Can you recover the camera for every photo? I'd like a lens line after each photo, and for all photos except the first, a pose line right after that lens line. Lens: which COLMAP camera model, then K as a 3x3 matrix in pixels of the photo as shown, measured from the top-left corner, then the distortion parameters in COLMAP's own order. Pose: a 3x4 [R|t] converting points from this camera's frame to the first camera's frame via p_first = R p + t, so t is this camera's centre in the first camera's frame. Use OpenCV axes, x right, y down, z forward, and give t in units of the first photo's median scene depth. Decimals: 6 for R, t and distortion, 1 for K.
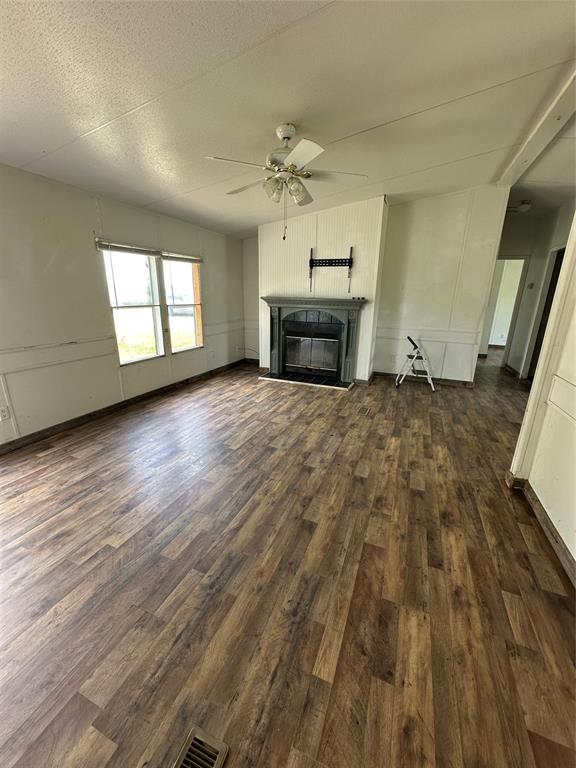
lens RADIAL K [[307.3, 0, 288.0], [0, 307.3, 384.0], [0, 0, 1]] dist [-0.000853, 0.000010]
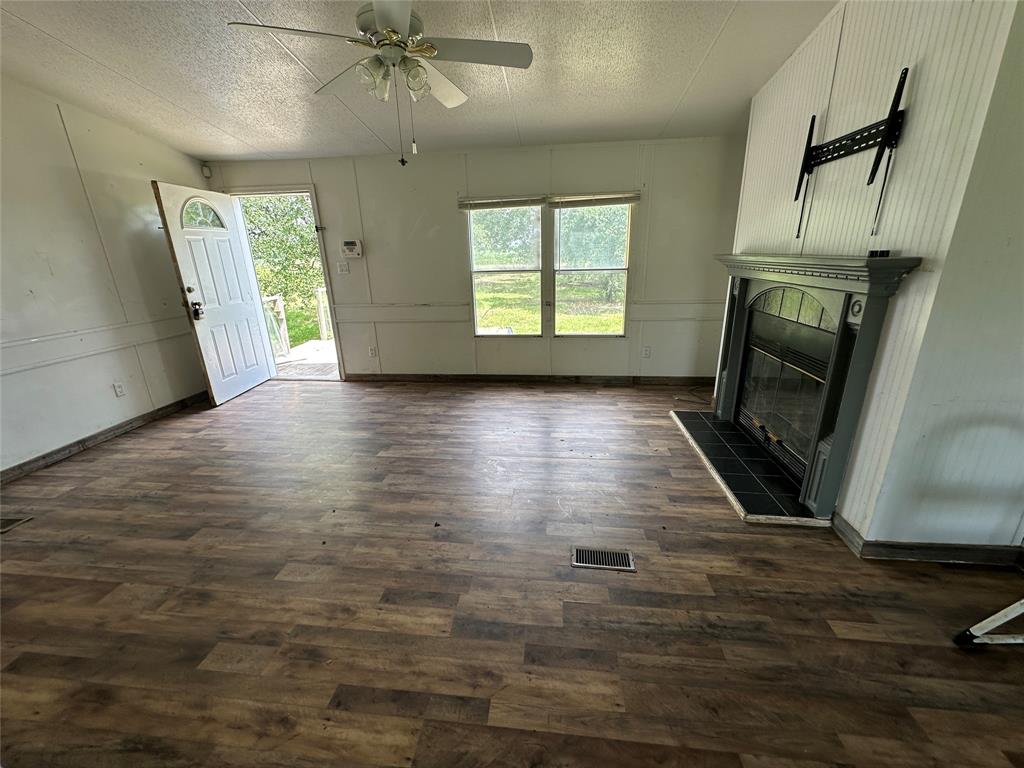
lens RADIAL K [[411.3, 0, 510.4], [0, 411.3, 383.2], [0, 0, 1]] dist [-0.002484, 0.000054]
pose [[0.271893, 0.267474, -0.924409, 0.676496], [-0.243222, 0.948510, 0.202909, -0.208112], [0.931084, 0.169667, 0.322949, 0.755094]]
